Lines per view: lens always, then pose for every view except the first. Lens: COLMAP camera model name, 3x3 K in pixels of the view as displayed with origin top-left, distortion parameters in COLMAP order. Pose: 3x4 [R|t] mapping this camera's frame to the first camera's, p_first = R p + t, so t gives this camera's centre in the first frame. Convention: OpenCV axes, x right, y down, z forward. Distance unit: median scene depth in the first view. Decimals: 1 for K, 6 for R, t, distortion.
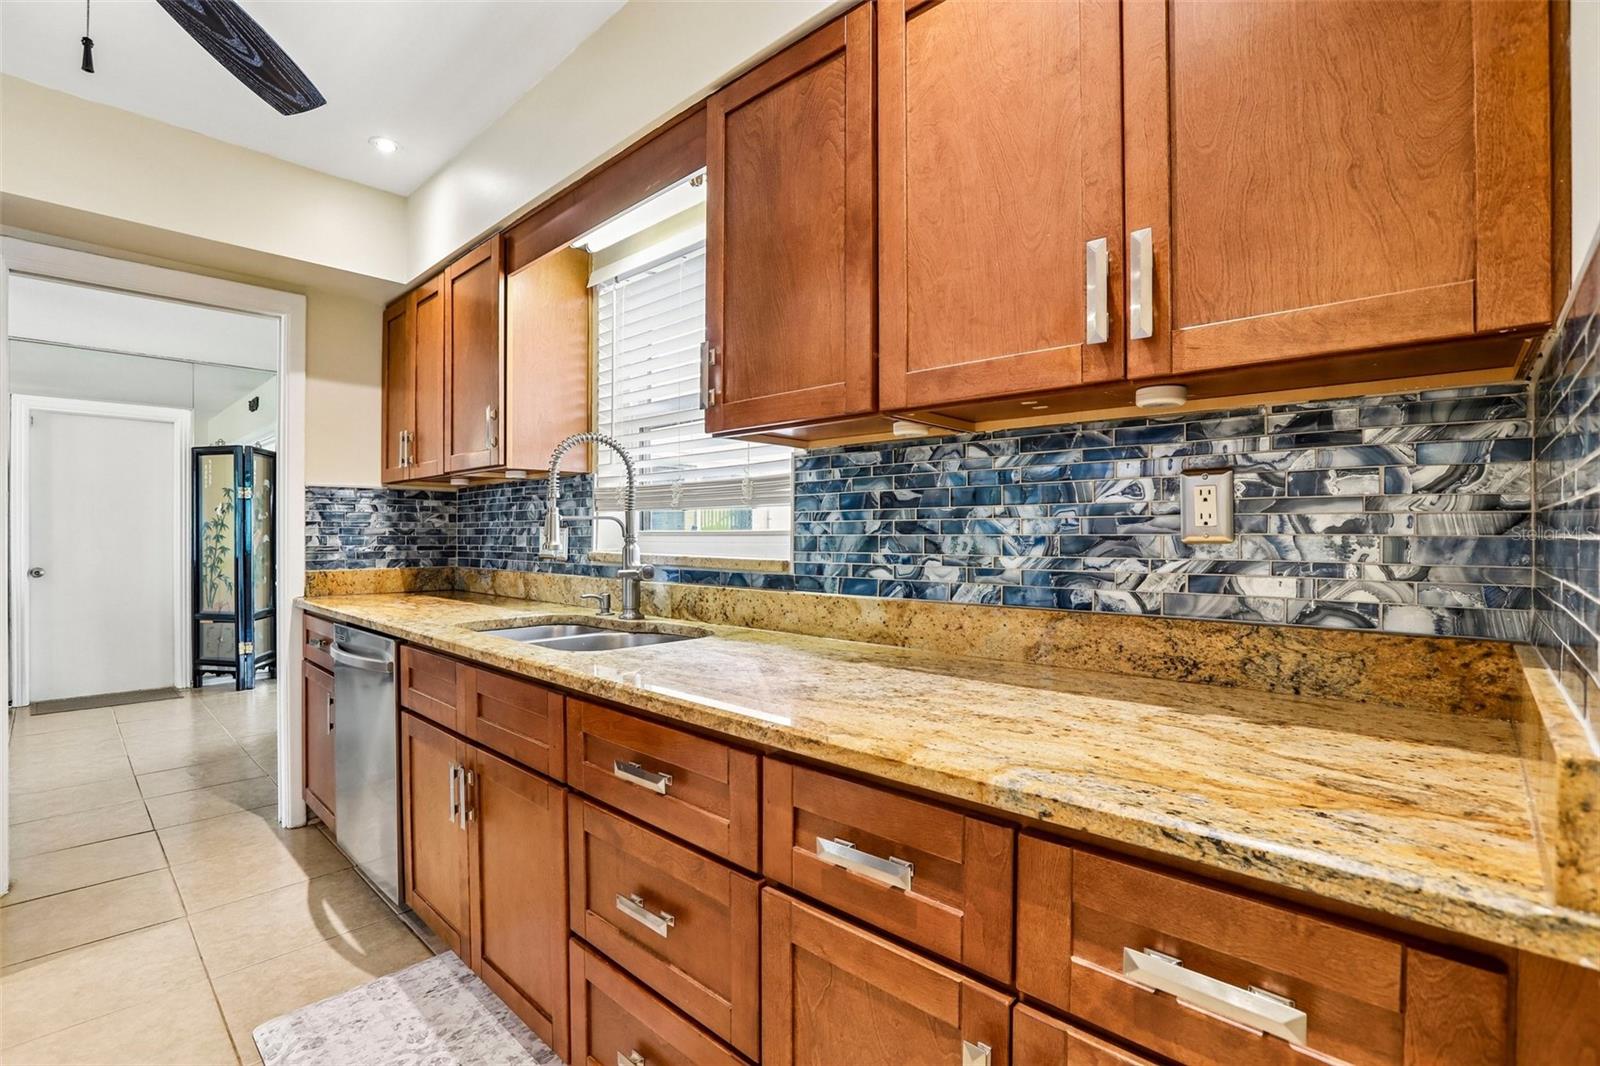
lens RADIAL K [[727.7, 0, 763.7], [0, 727.7, 527.1], [0, 0, 1]] dist [-0.033317, -0.000194]
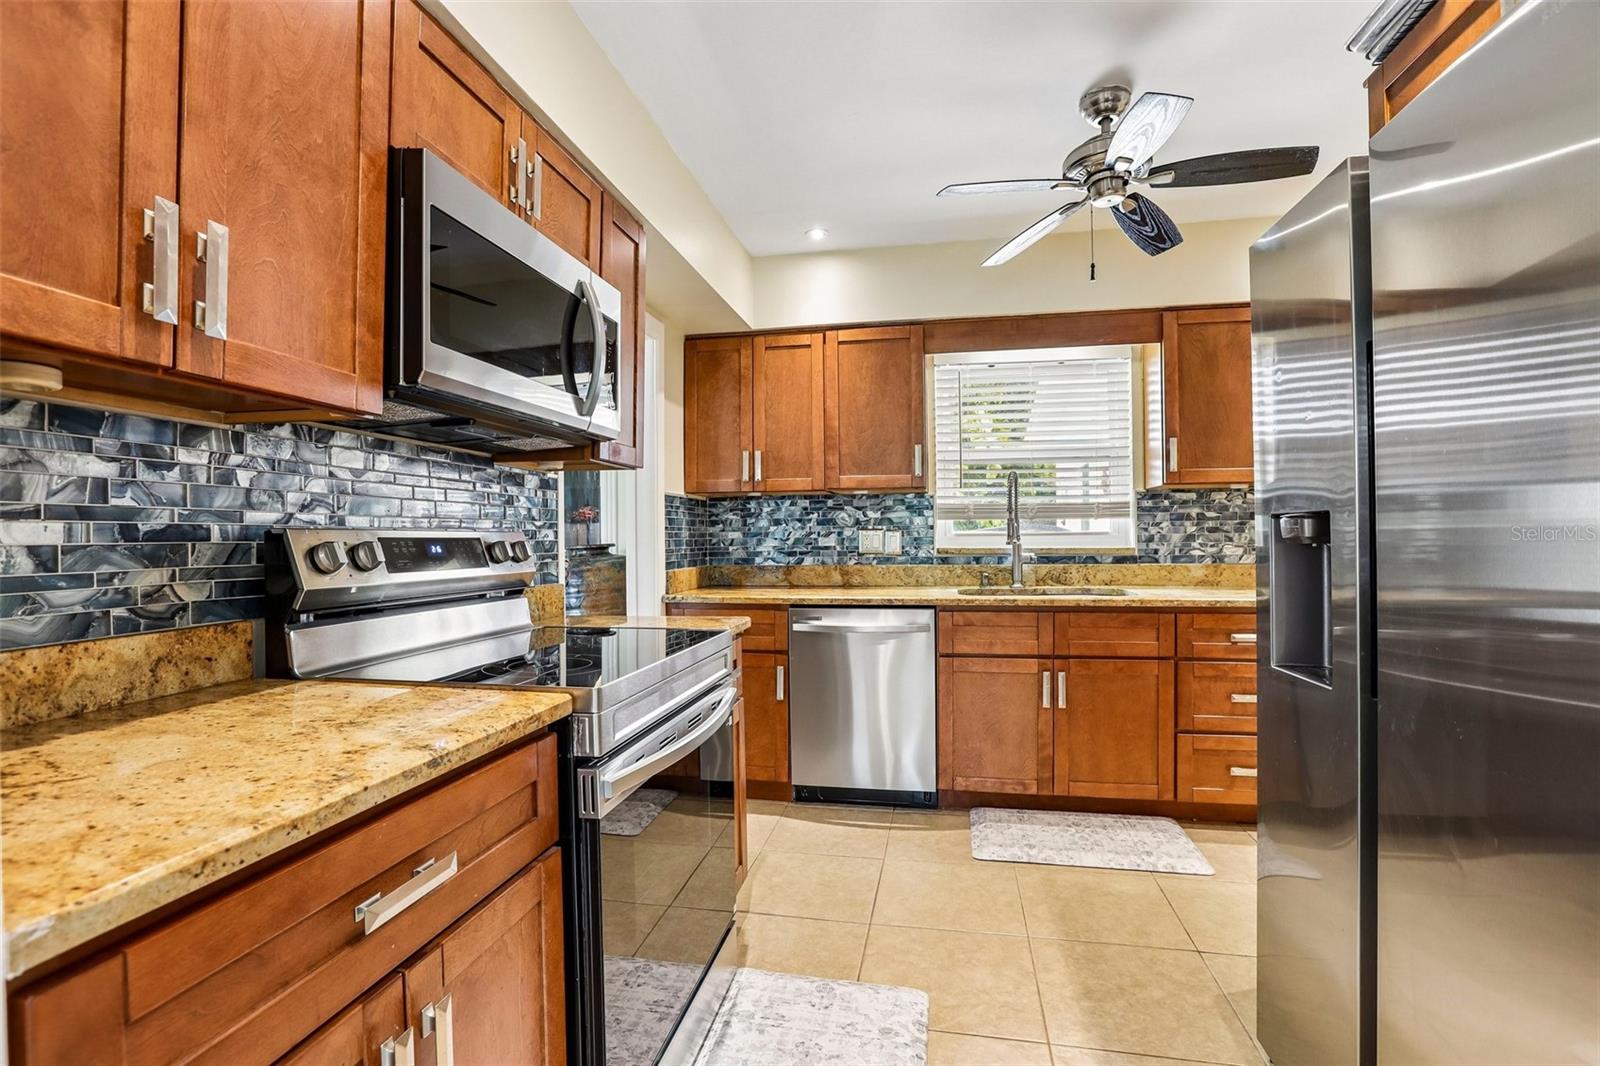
lens RADIAL K [[727.7, 0, 790.3], [0, 727.7, 533.3], [0, 0, 1]] dist [-0.033317, -0.000194]
pose [[0.843134, -0.009082, 0.537628, -1.747489], [0.004213, 0.999938, 0.010283, -0.014566], [-0.537688, -0.006405, 0.843120, -0.091895]]
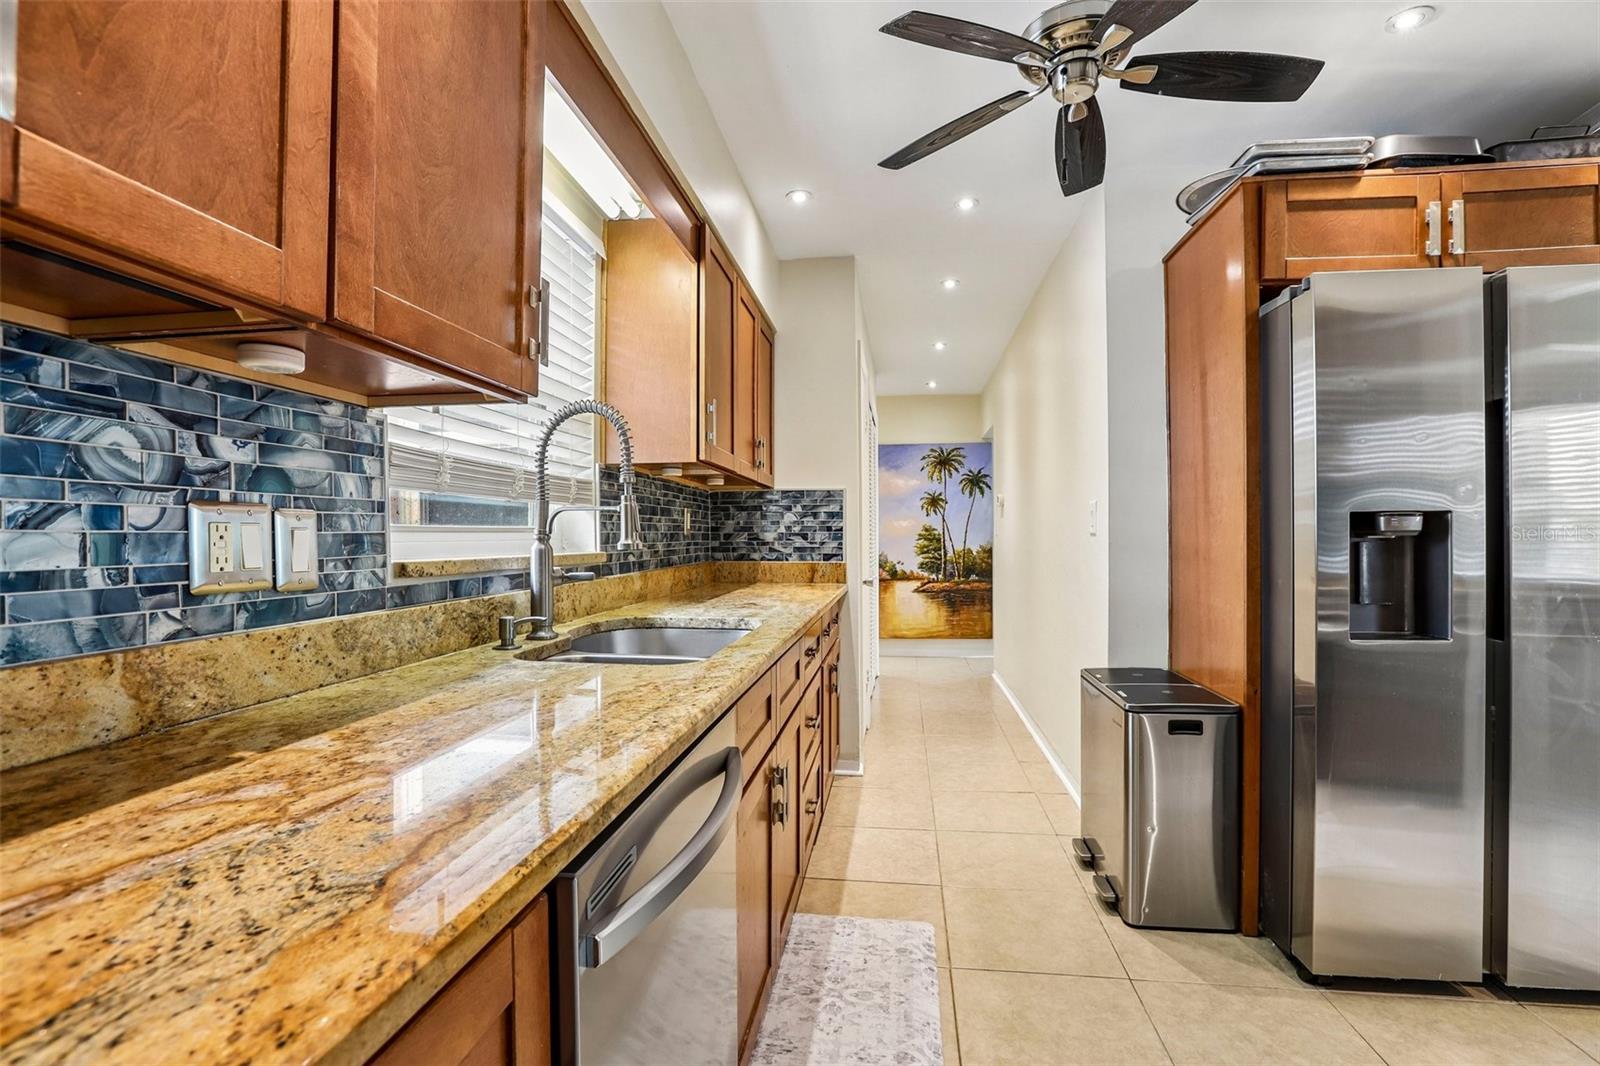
lens RADIAL K [[727.7, 0, 795.9], [0, 727.7, 536.4], [0, 0, 1]] dist [-0.033317, -0.000194]
pose [[-0.592835, -0.002539, 0.805320, -1.162240], [-0.008140, 0.999963, -0.002840, 0.020036], [-0.805282, -0.008239, -0.592834, 1.490180]]
